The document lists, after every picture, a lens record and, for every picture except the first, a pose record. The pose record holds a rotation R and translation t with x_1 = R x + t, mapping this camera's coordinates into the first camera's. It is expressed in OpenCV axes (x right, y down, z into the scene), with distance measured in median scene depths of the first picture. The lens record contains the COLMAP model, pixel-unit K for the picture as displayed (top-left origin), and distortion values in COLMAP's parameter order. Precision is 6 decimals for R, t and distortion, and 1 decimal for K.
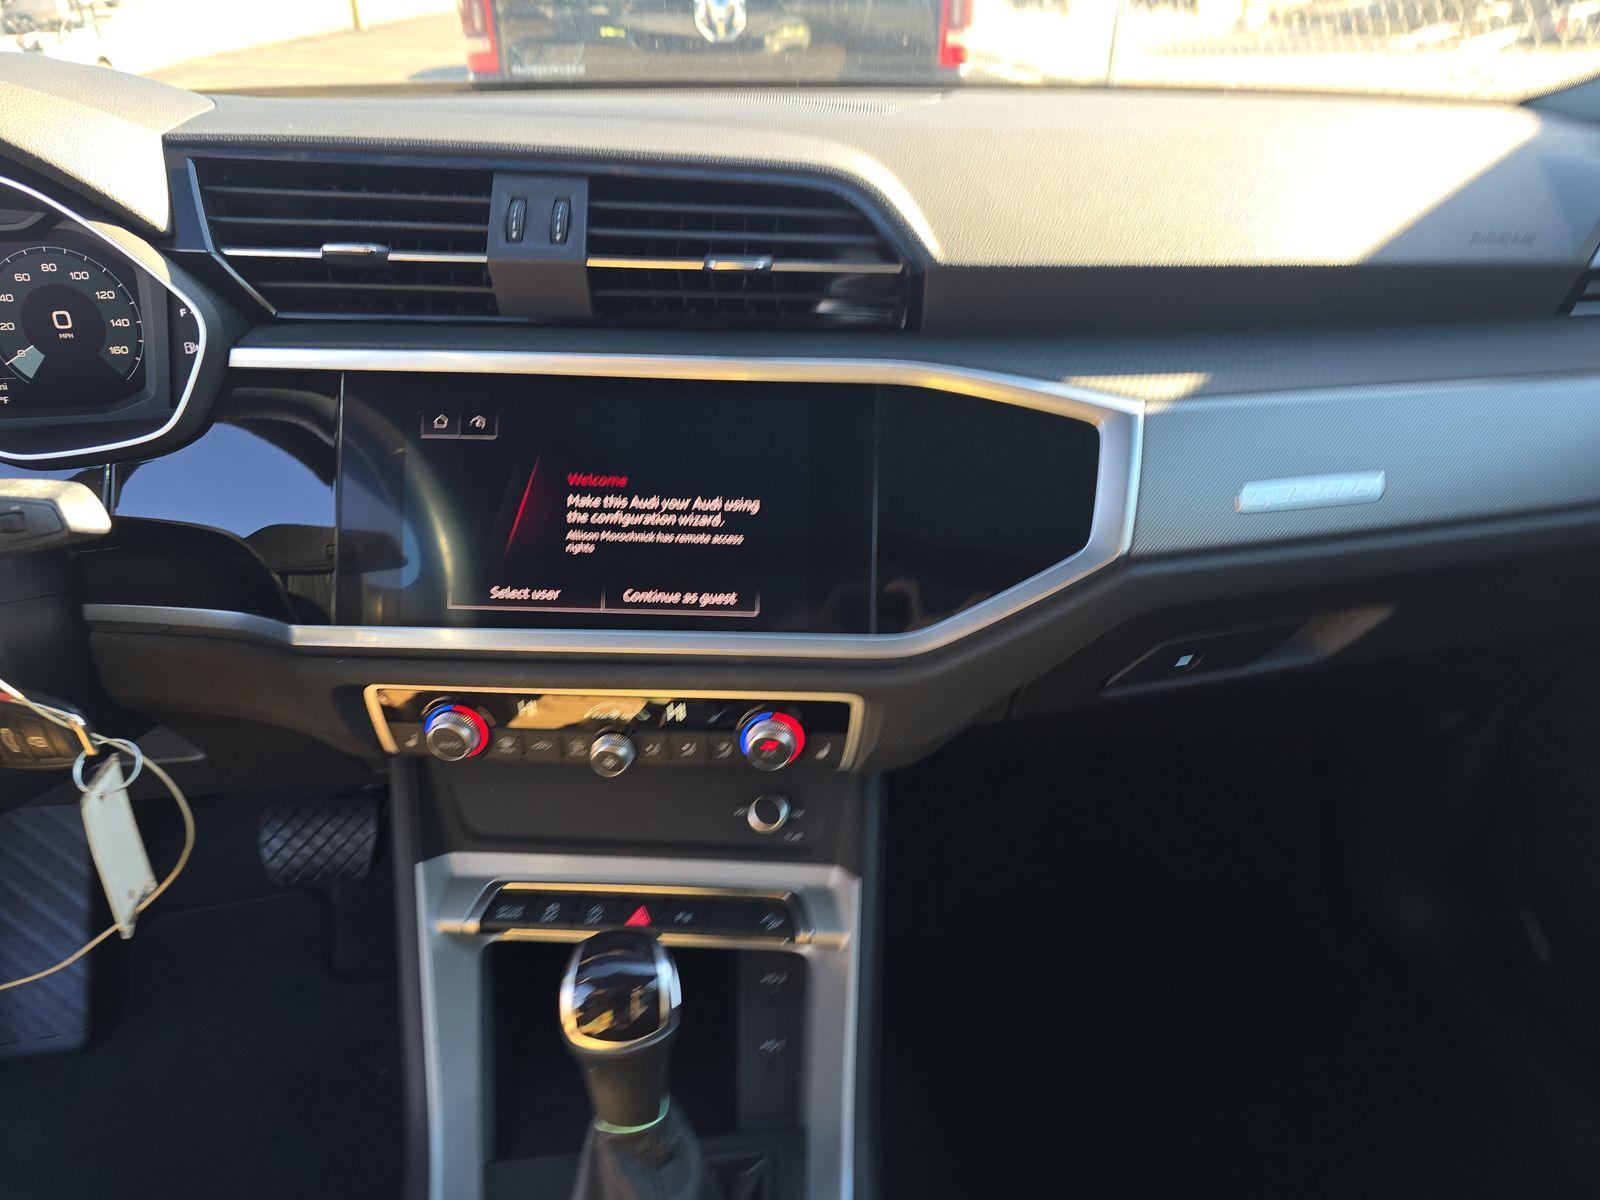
lens RADIAL K [[1060.5, 0, 804.0], [0, 1060.5, 607.3], [0, 0, 1]] dist [-0.001795, -0.012210]
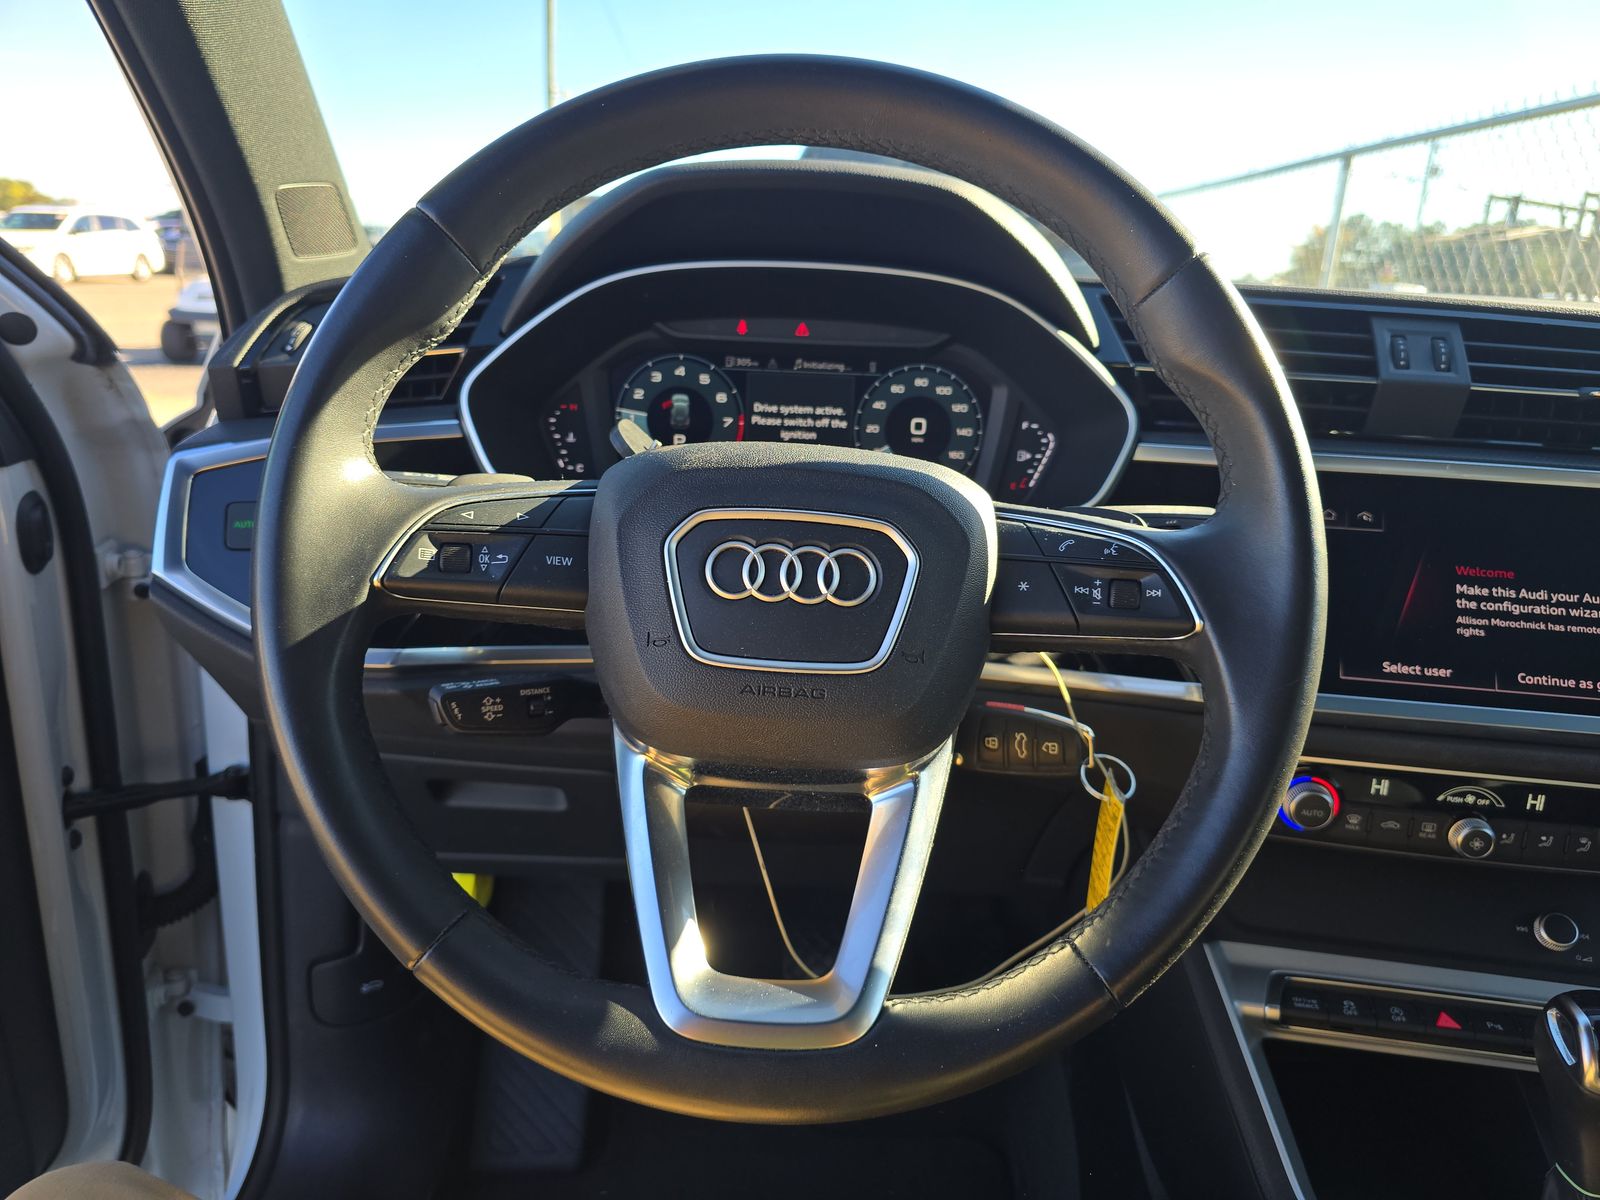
lens RADIAL K [[1060.5, 0, 792.3], [0, 1060.5, 597.9], [0, 0, 1]] dist [-0.001795, -0.012210]
pose [[0.989907, 0.066073, -0.125371, -0.764571], [-0.094517, 0.966983, -0.236667, 0.232005], [0.105594, 0.246128, 0.963468, -0.122478]]
